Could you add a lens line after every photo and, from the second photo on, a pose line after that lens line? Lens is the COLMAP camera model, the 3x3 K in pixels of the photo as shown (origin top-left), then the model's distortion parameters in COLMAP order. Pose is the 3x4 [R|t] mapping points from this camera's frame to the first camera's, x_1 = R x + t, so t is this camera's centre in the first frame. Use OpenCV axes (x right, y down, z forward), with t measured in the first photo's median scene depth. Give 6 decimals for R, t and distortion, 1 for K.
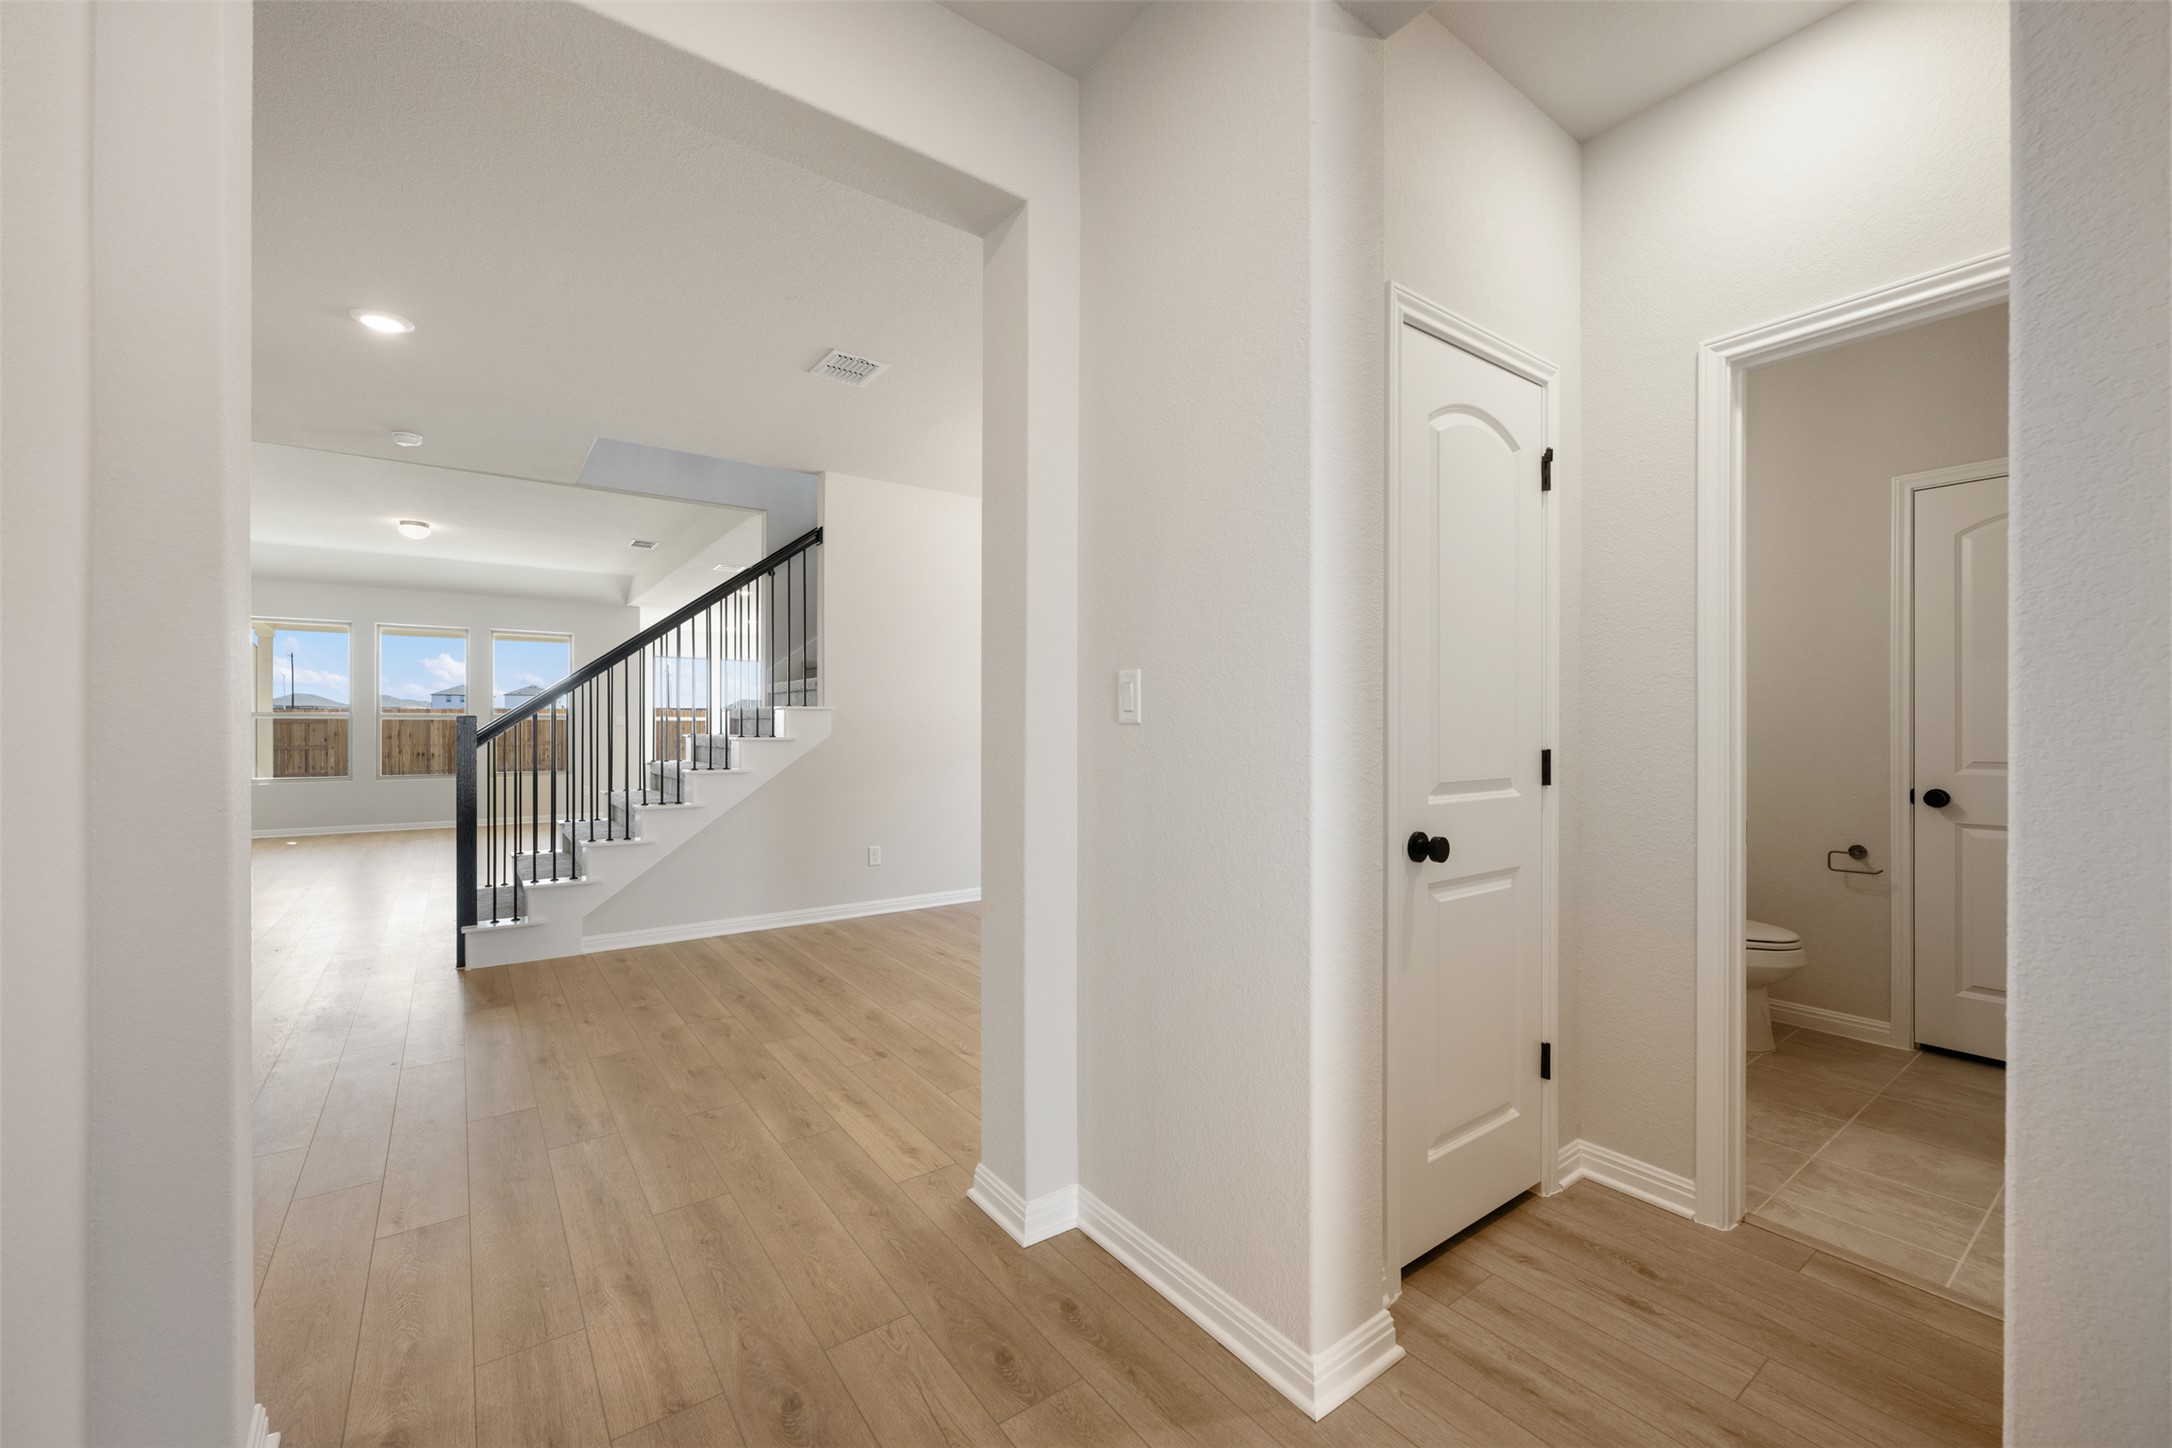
lens RADIAL K [[856.9, 0, 1082.0], [0, 856.9, 728.7], [0, 0, 1]] dist [0.009580, 0.000527]
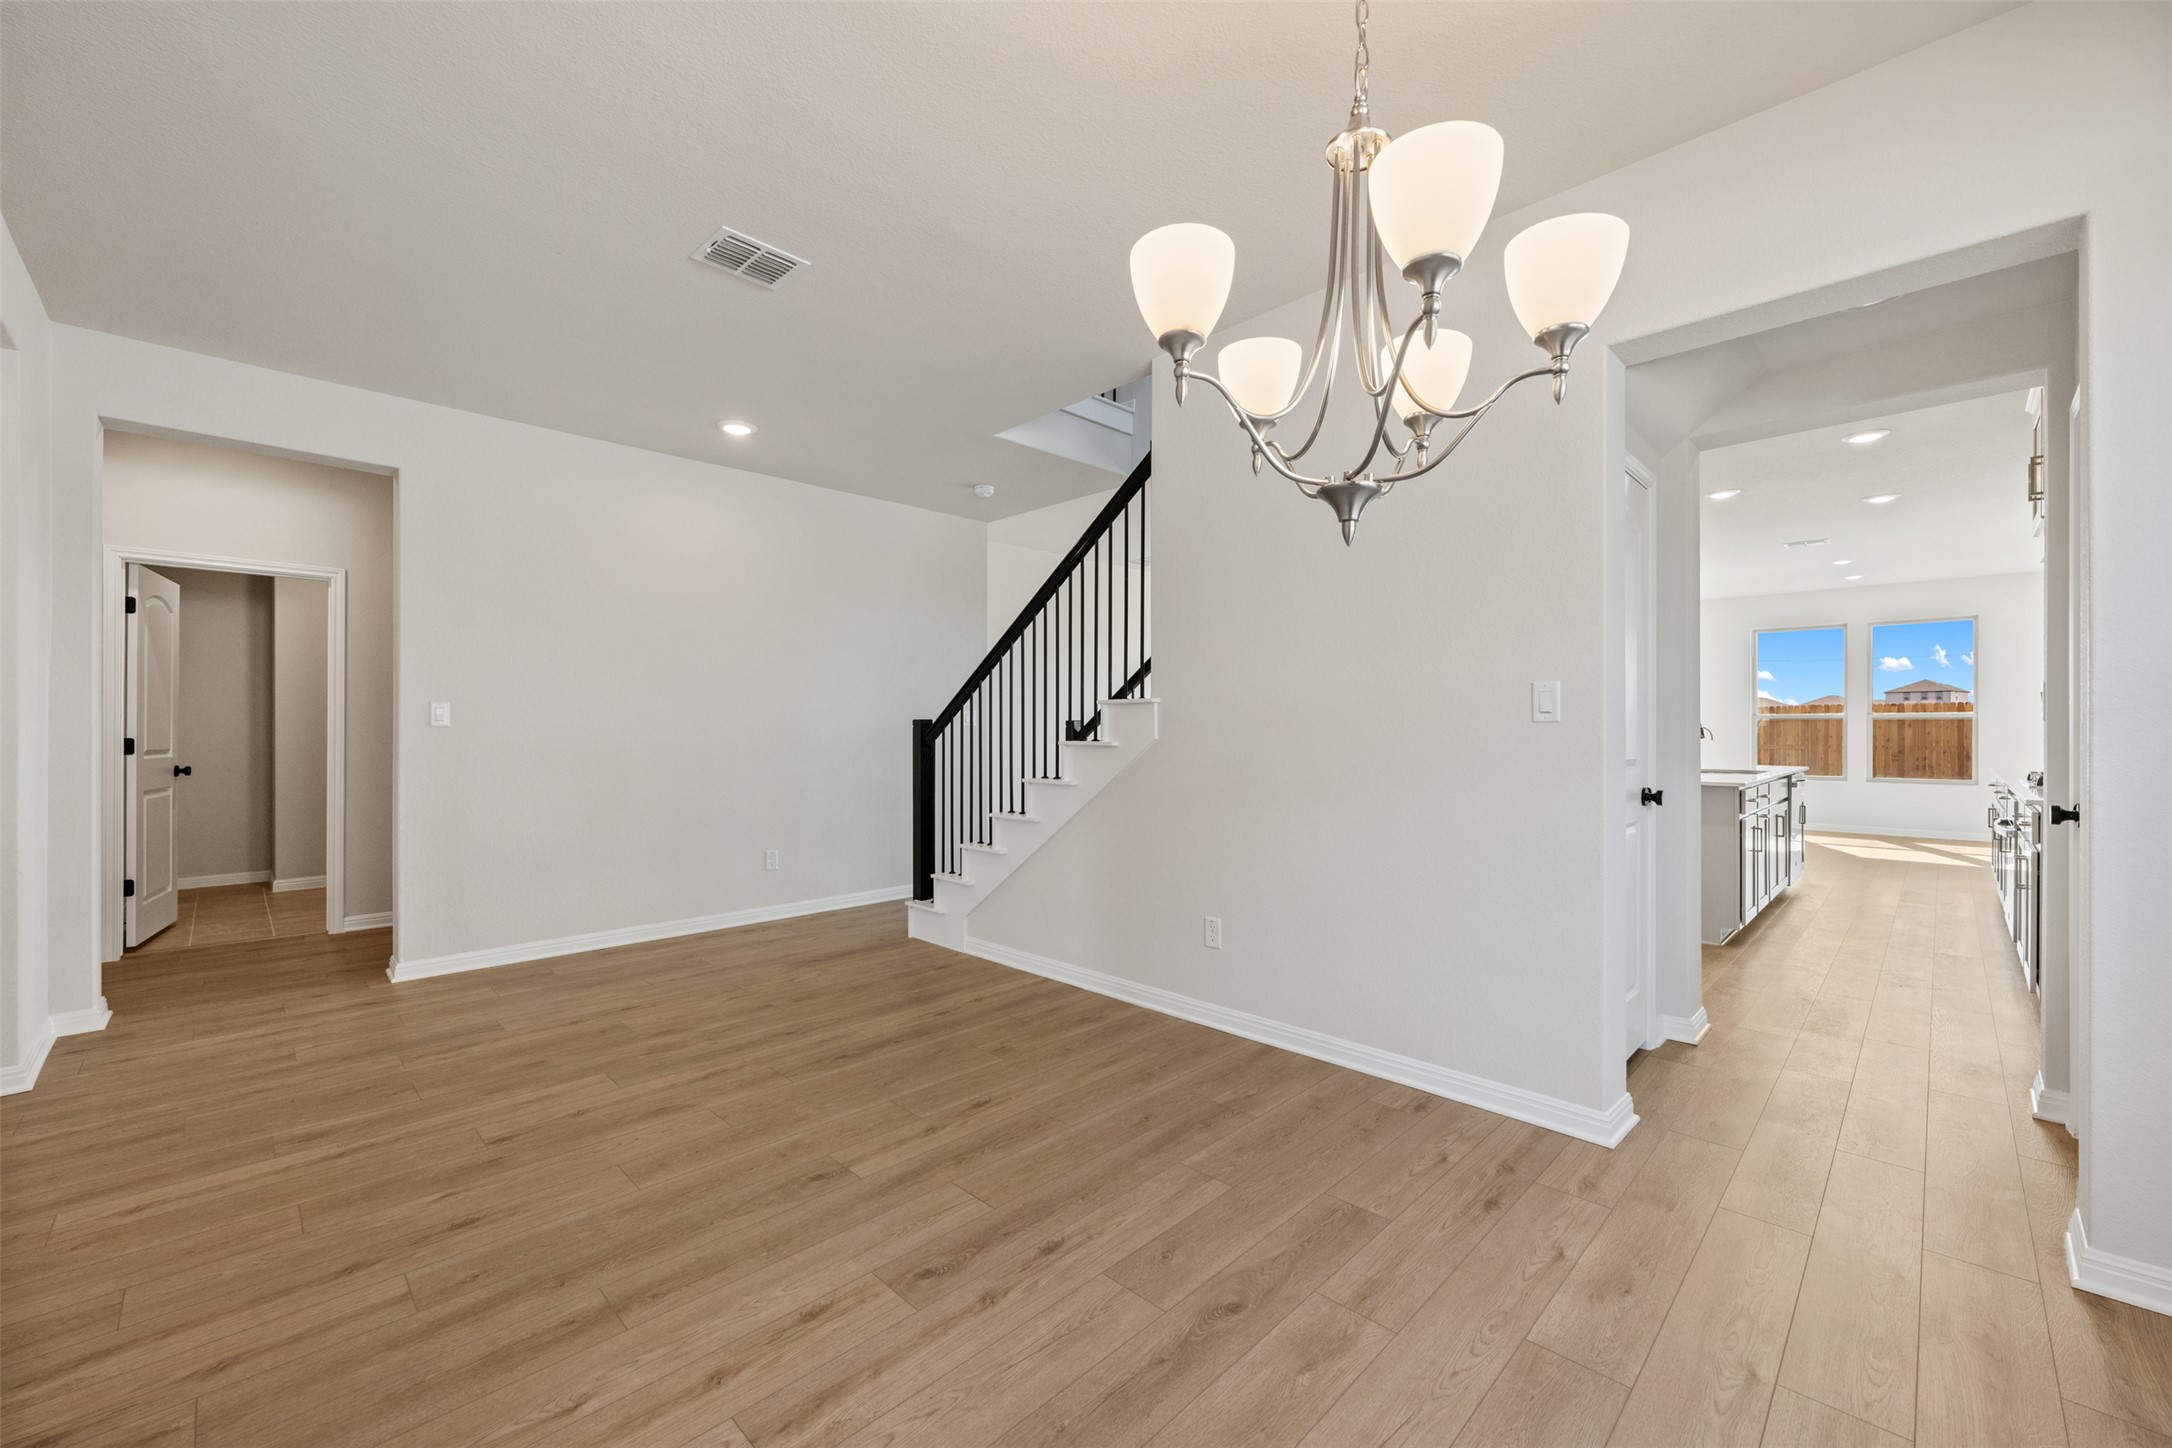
lens RADIAL K [[856.9, 0, 1064.7], [0, 856.9, 721.3], [0, 0, 1]] dist [0.009580, 0.000527]
pose [[0.142711, -0.013201, -0.989676, 0.613314], [-0.000020, 0.999911, -0.013340, 0.002323], [0.989764, 0.001924, 0.142698, 1.351740]]
